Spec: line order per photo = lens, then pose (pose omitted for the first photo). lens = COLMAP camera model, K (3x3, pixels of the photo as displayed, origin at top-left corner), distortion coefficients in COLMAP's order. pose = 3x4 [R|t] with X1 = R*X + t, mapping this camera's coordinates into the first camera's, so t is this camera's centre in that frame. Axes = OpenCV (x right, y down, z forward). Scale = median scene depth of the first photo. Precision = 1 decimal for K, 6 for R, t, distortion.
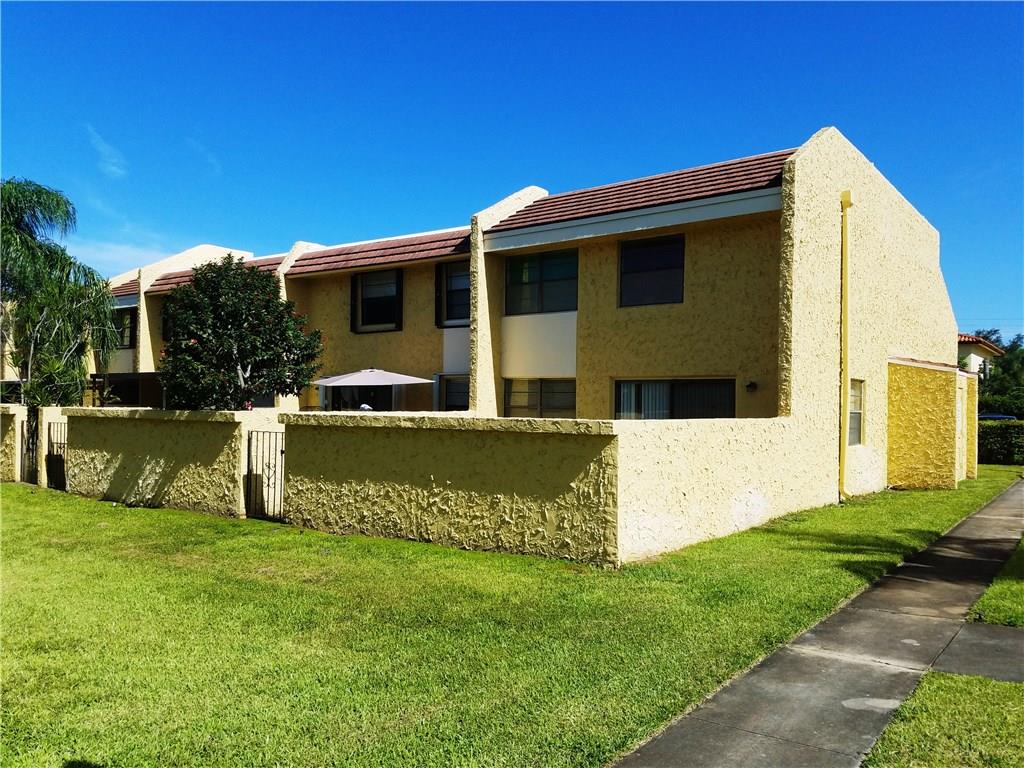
lens RADIAL K [[814.3, 0, 512.0], [0, 814.3, 384.0], [0, 0, 1]] dist [0.282669, -0.549817]
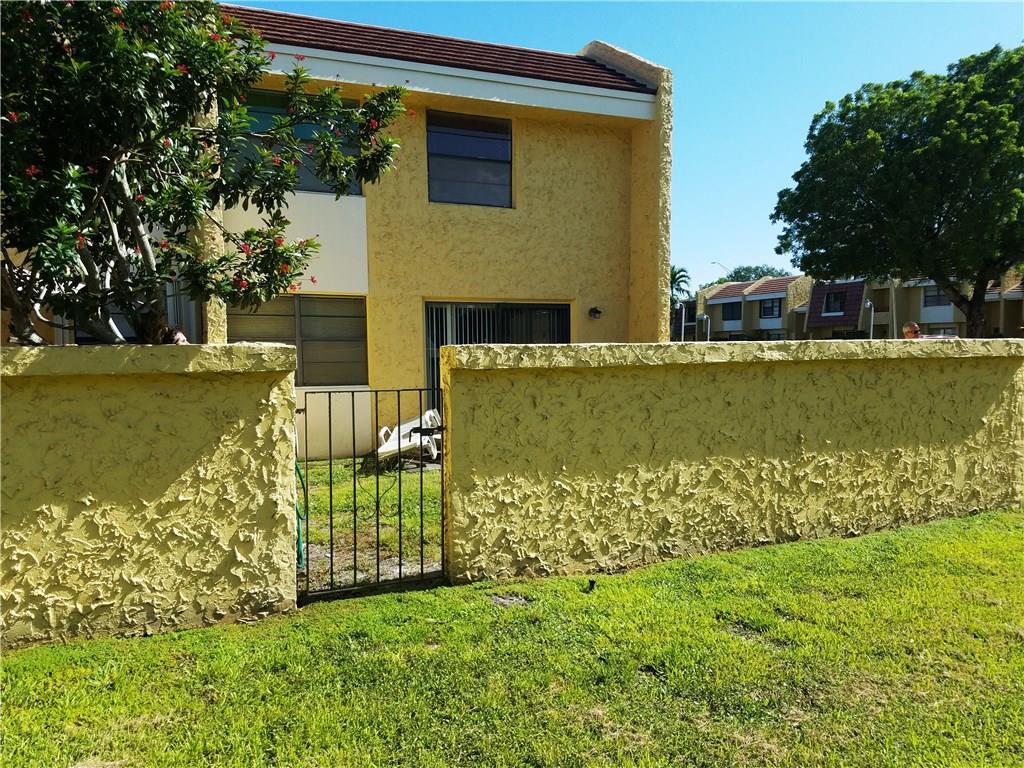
lens RADIAL K [[814.3, 0, 512.0], [0, 814.3, 384.0], [0, 0, 1]] dist [0.282669, -0.549817]
pose [[0.478232, -0.054359, 0.876550, -0.671700], [-0.006283, 0.997845, 0.065309, 0.028376], [-0.878211, -0.036740, 0.476860, 0.782620]]
